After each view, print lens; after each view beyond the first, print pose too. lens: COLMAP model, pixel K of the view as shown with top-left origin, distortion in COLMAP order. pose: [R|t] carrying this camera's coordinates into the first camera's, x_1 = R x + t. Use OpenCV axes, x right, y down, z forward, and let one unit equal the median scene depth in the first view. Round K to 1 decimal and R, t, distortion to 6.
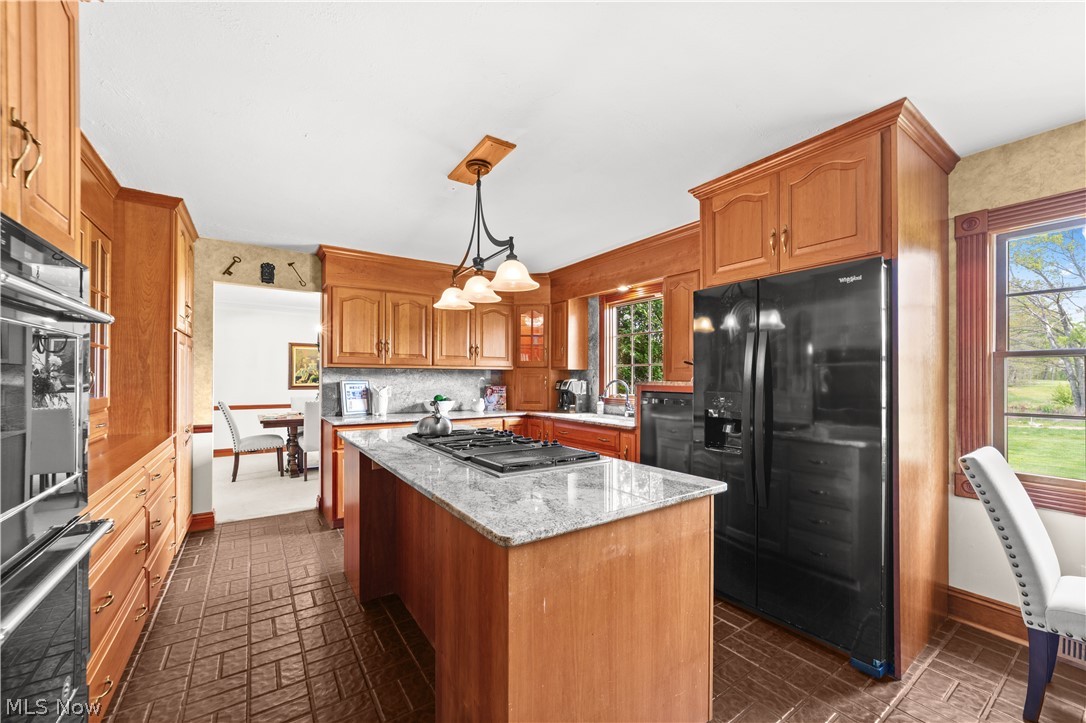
lens RADIAL K [[421.5, 0, 538.1], [0, 421.5, 373.7], [0, 0, 1]] dist [-0.012236, 0.009085]
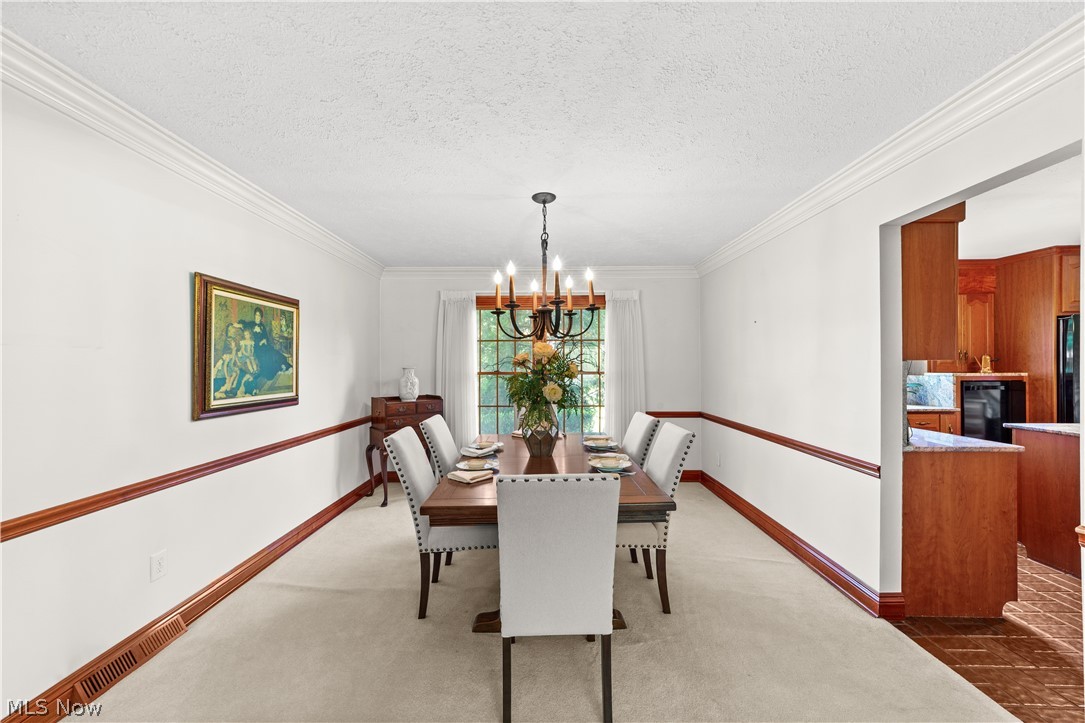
lens RADIAL K [[417.1, 0, 541.0], [0, 417.1, 367.4], [0, 0, 1]] dist [-0.019689, 0.008833]
pose [[0.569586, -0.007514, 0.821898, -1.188864], [0.000633, 0.999962, 0.008703, -0.008403], [-0.821932, -0.004437, 0.569569, 1.033678]]
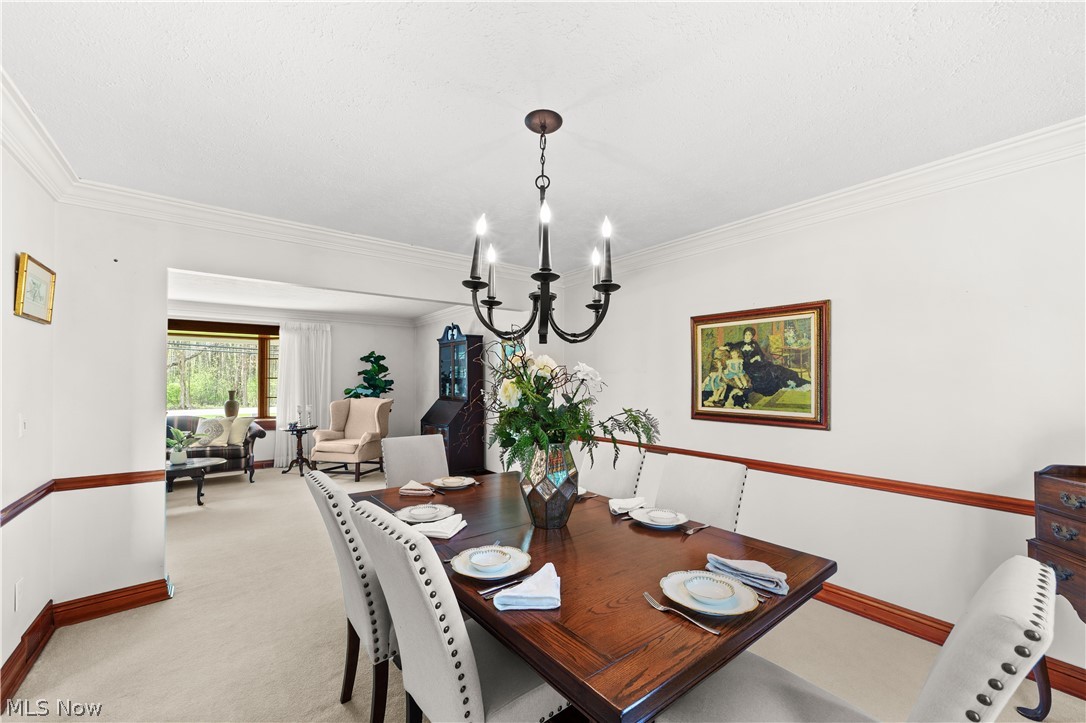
lens RADIAL K [[417.5, 0, 541.5], [0, 417.5, 367.4], [0, 0, 1]] dist [-0.019689, 0.008833]
pose [[0.059748, -0.028500, -0.997807, -0.249534], [0.007419, 0.999577, -0.028106, -0.012281], [0.998186, -0.005724, 0.059934, 1.371065]]
